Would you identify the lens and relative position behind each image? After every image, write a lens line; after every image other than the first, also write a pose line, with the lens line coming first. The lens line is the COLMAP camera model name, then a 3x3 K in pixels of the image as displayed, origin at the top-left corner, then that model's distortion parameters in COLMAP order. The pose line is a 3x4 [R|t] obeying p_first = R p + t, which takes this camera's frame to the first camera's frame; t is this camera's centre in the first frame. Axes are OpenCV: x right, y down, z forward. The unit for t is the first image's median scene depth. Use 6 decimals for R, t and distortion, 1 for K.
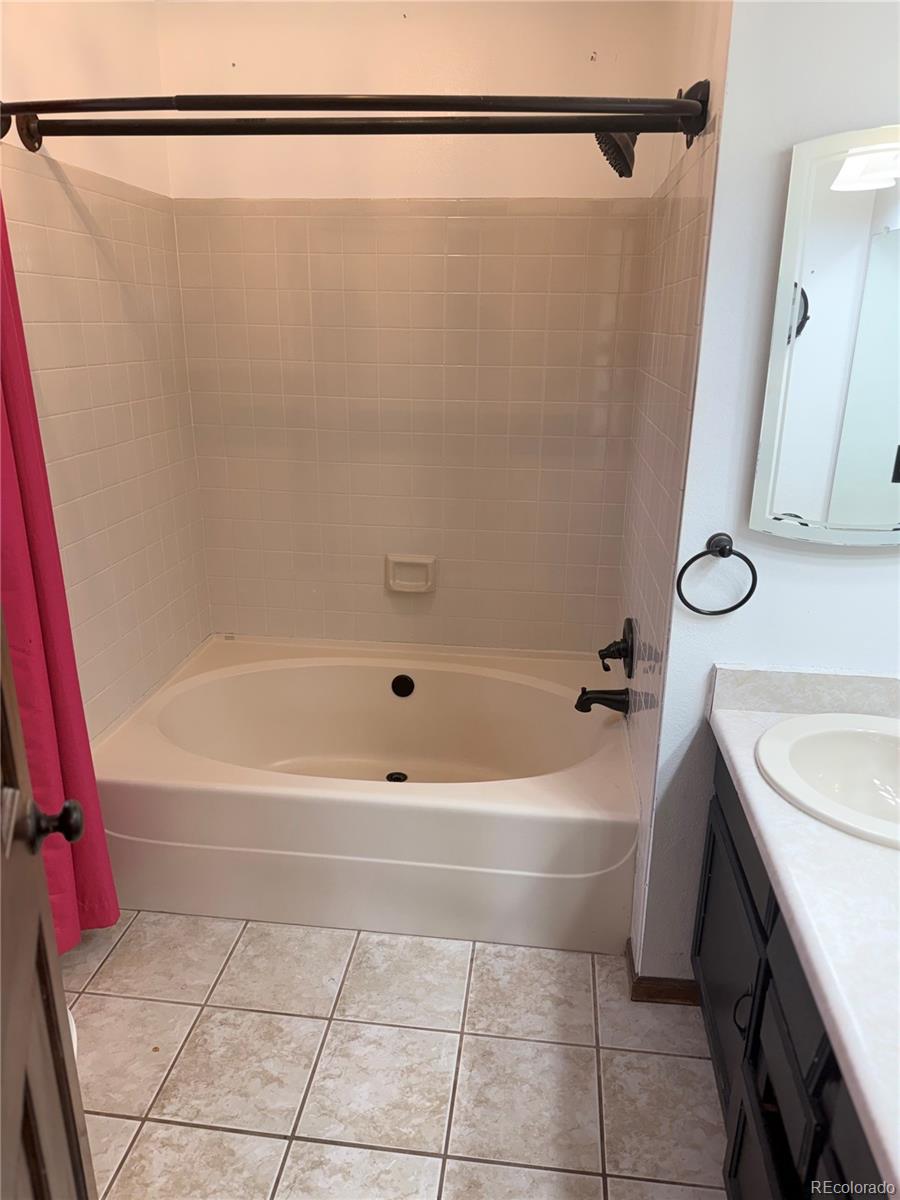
lens RADIAL K [[843.4, 0, 450.0], [0, 843.4, 600.0], [0, 0, 1]] dist [-0.008226, -0.008983]
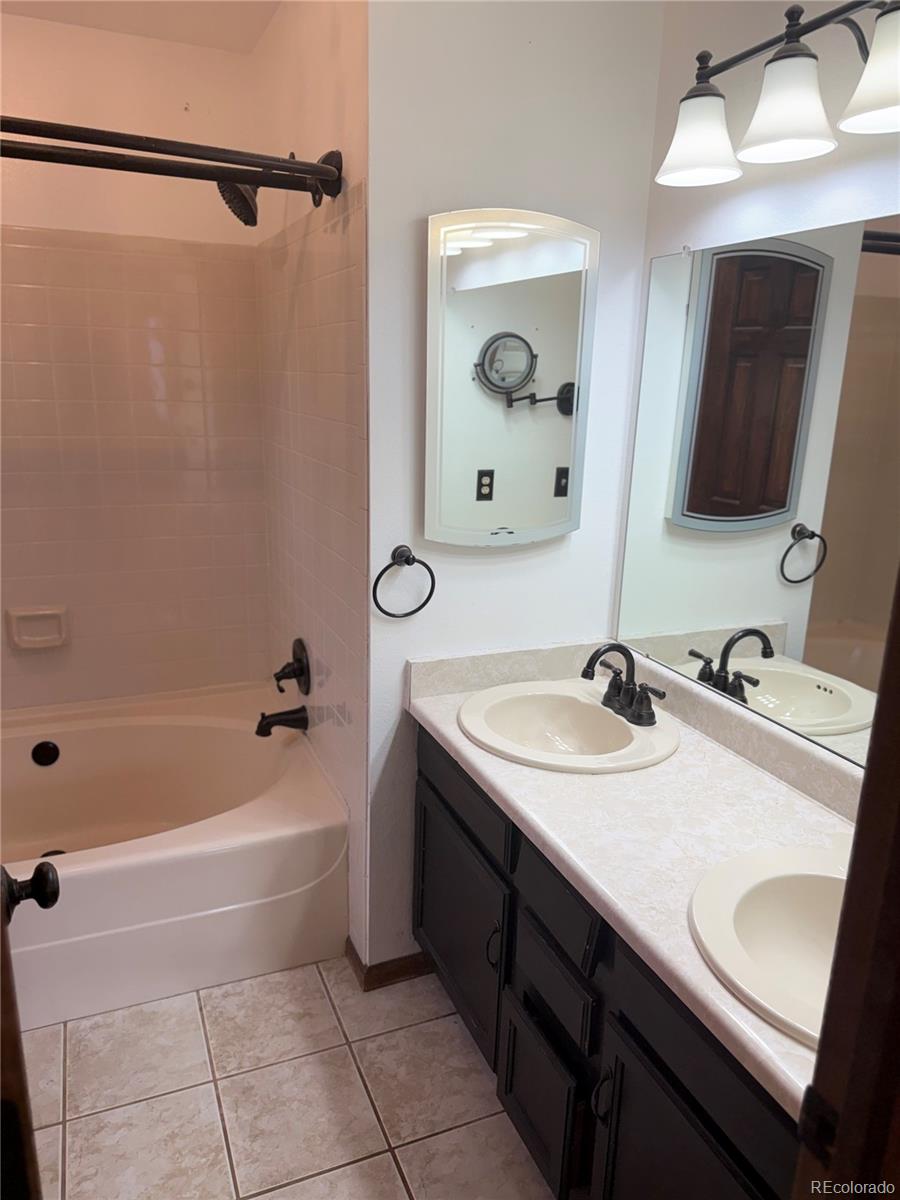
lens RADIAL K [[843.4, 0, 450.0], [0, 843.4, 600.0], [0, 0, 1]] dist [-0.008226, -0.008983]
pose [[0.865724, -0.111631, 0.487914, -0.156456], [0.134828, 0.990790, -0.012547, 0.014799], [-0.482020, 0.076647, 0.872801, -0.016299]]
